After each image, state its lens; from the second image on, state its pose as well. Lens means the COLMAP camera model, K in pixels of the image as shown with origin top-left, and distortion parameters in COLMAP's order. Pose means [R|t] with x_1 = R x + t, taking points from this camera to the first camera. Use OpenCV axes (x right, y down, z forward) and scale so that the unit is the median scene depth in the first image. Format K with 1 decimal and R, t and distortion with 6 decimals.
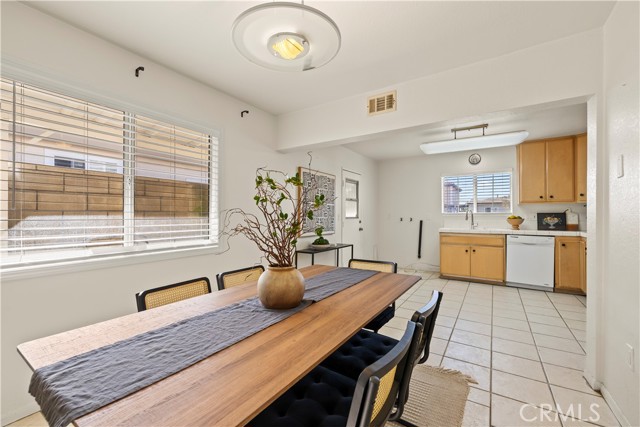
lens RADIAL K [[268.8, 0, 318.0], [0, 268.8, 212.6], [0, 0, 1]] dist [0.001970, 0.000242]
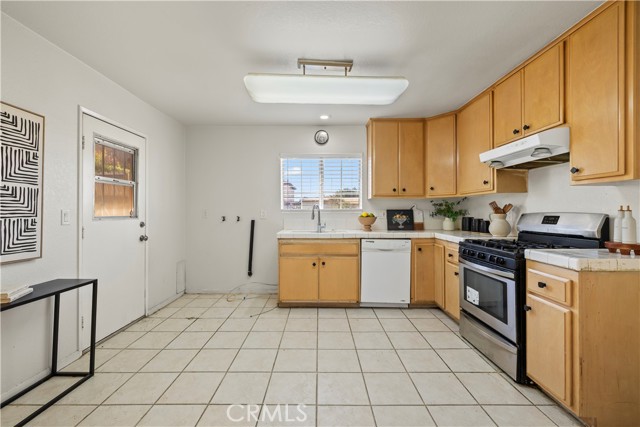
lens RADIAL K [[268.8, 0, 318.0], [0, 268.8, 212.6], [0, 0, 1]] dist [0.001970, 0.000242]
pose [[0.838164, -0.001707, 0.545416, 0.193284], [-0.005162, 0.999925, 0.011063, 0.002471], [-0.545394, -0.012088, 0.838093, 0.434968]]
